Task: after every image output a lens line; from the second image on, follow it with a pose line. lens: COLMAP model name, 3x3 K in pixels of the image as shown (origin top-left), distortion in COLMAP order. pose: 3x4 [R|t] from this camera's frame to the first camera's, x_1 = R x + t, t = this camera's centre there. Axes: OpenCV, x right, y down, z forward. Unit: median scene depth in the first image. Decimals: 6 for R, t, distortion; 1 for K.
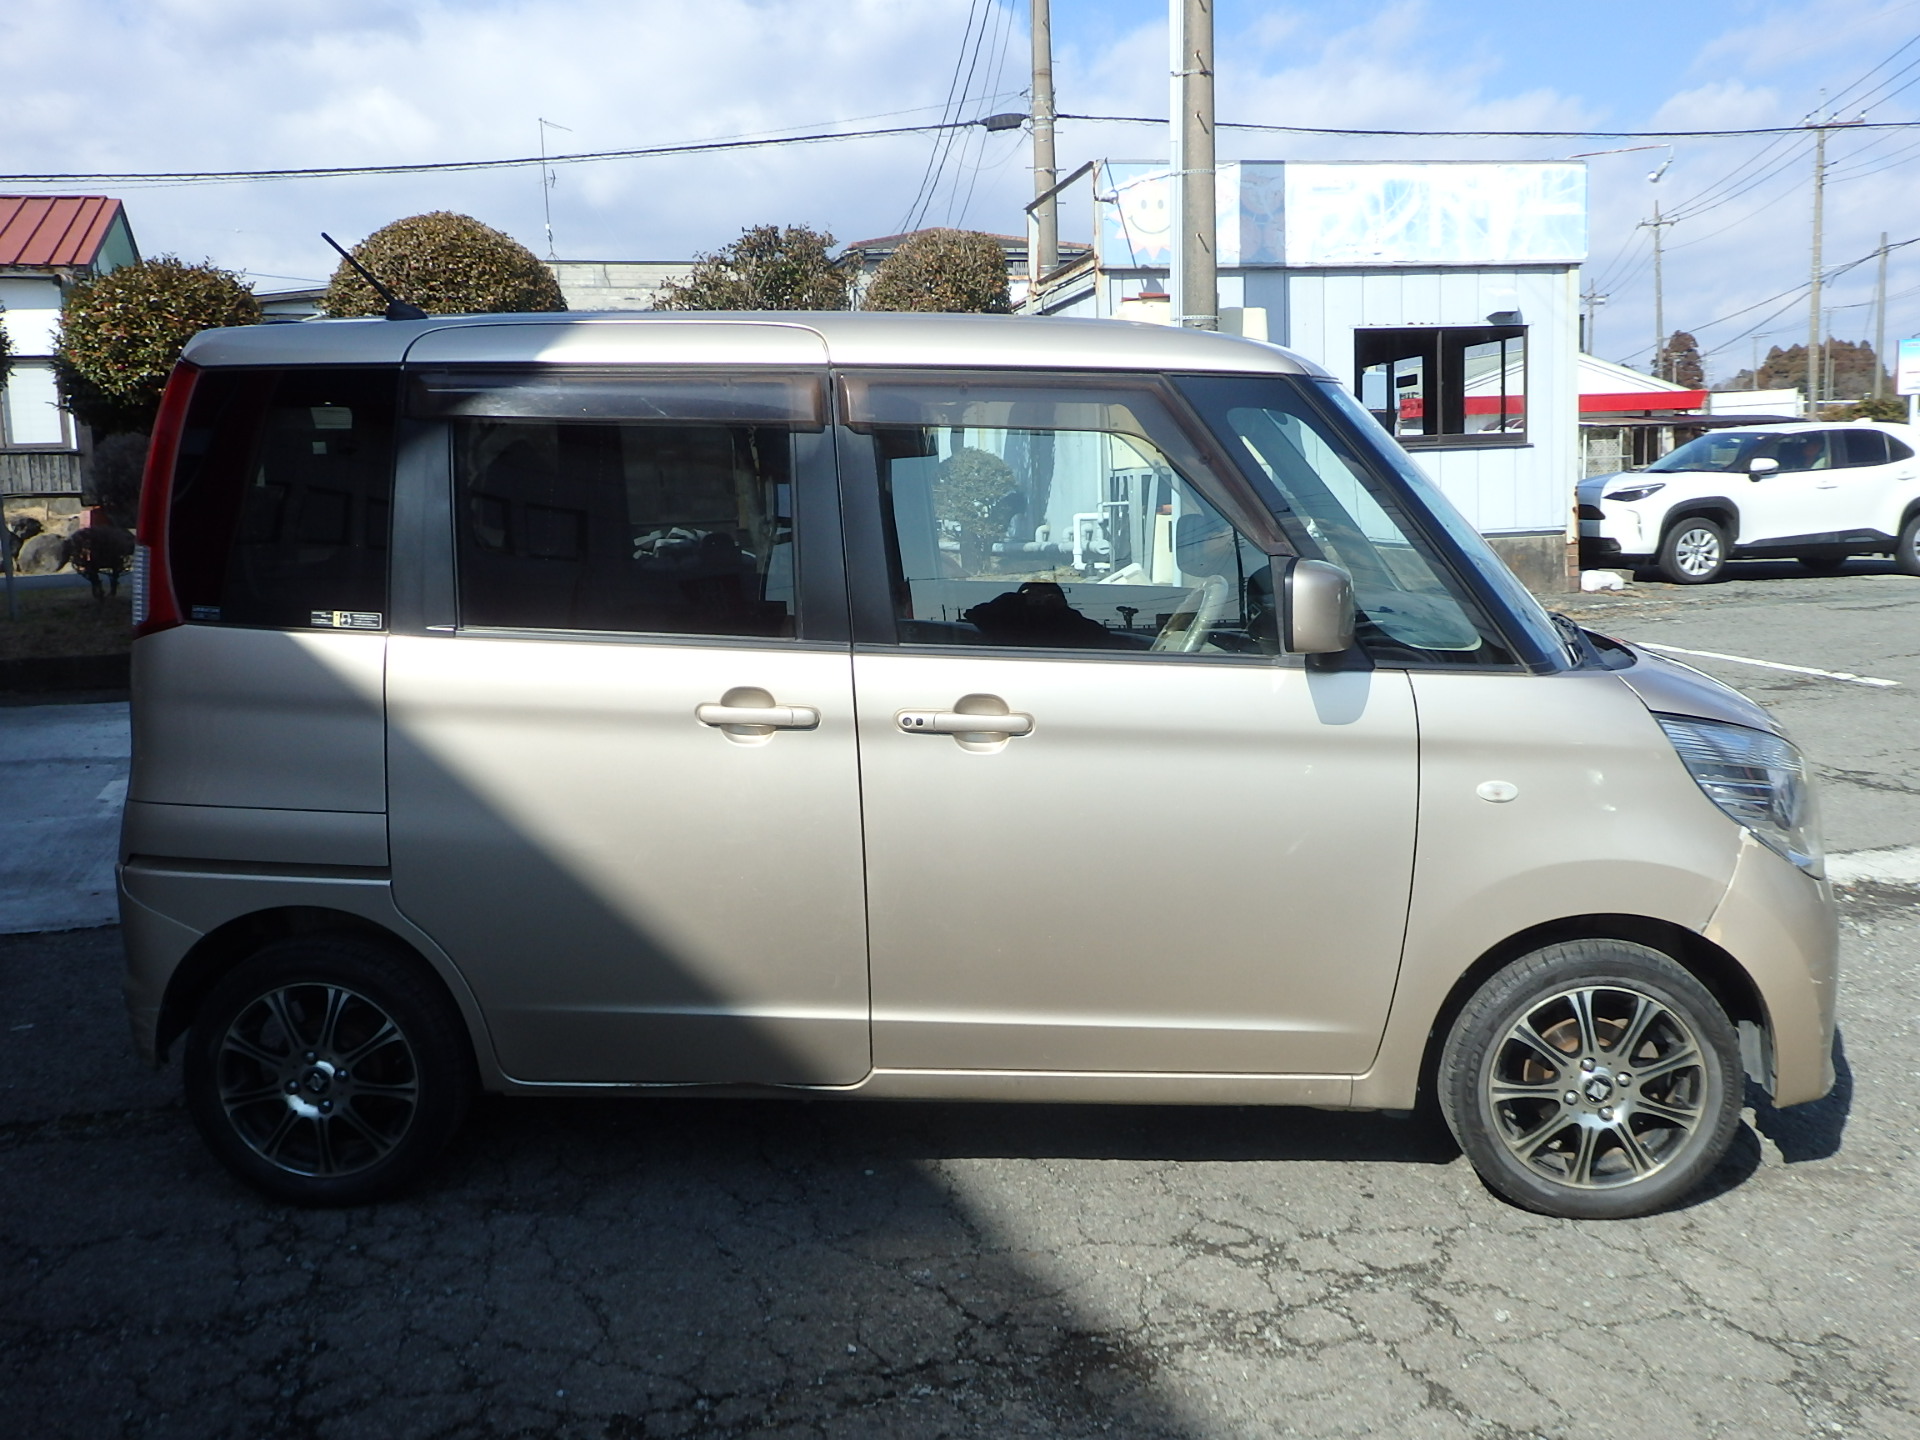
lens RADIAL K [[1681.2, 0, 960.0], [0, 1681.2, 720.0], [0, 0, 1]] dist [0.008855, 0.009063]
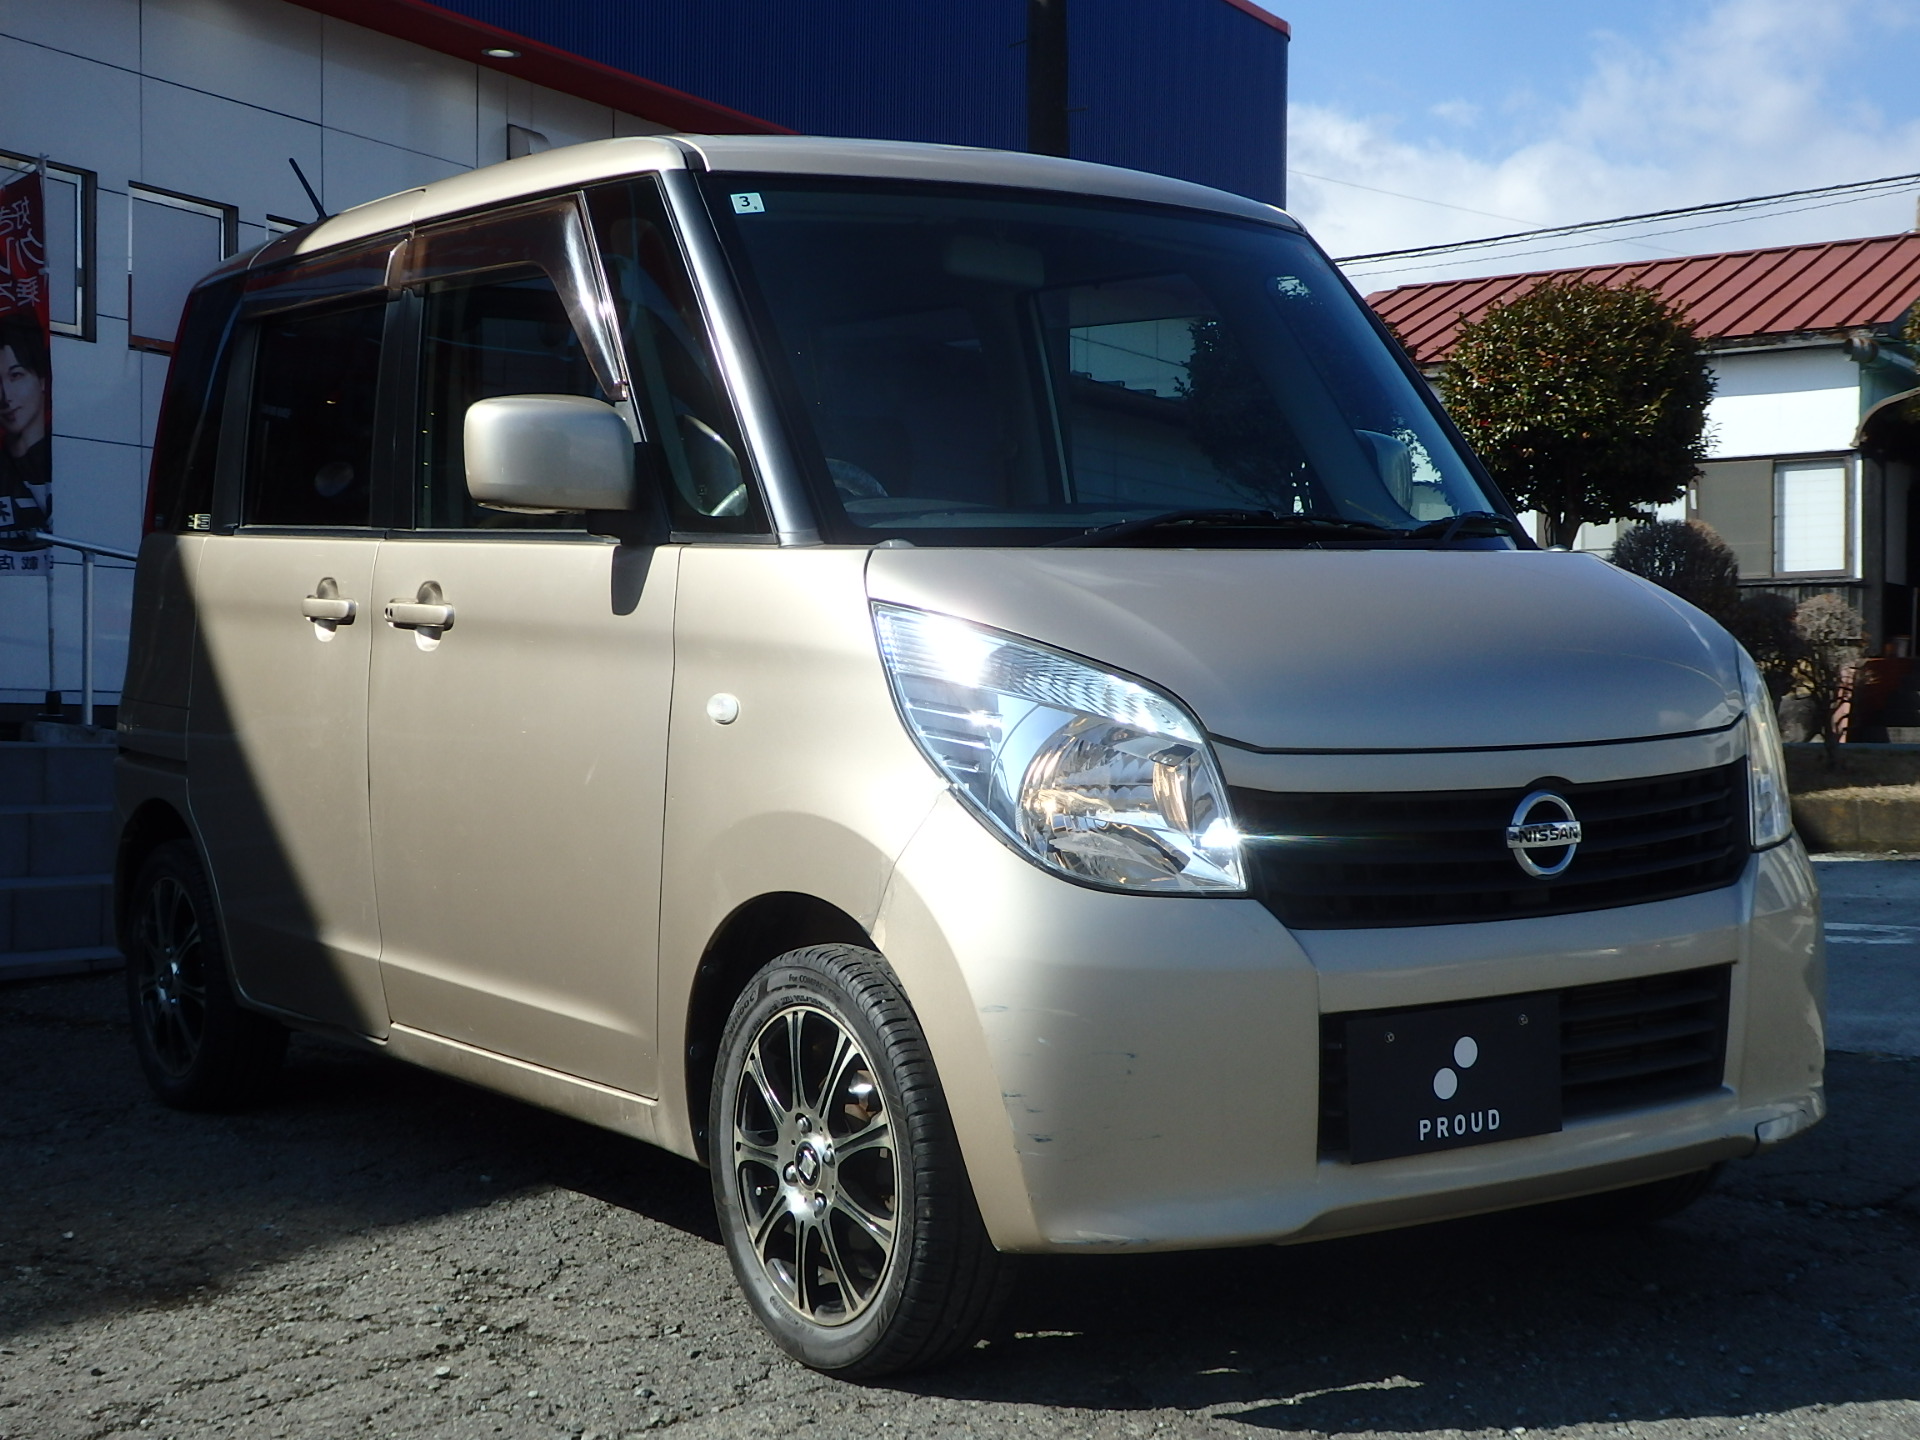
lens RADIAL K [[2559.7, 0, 960.0], [0, 2559.7, 720.0], [0, 0, 1]] dist [0.040429, 0.017156]
pose [[0.650495, 0.040283, -0.758441, 1.106237], [-0.124150, 0.990801, -0.053856, 0.085434], [0.749295, 0.129194, 0.649512, 0.334494]]
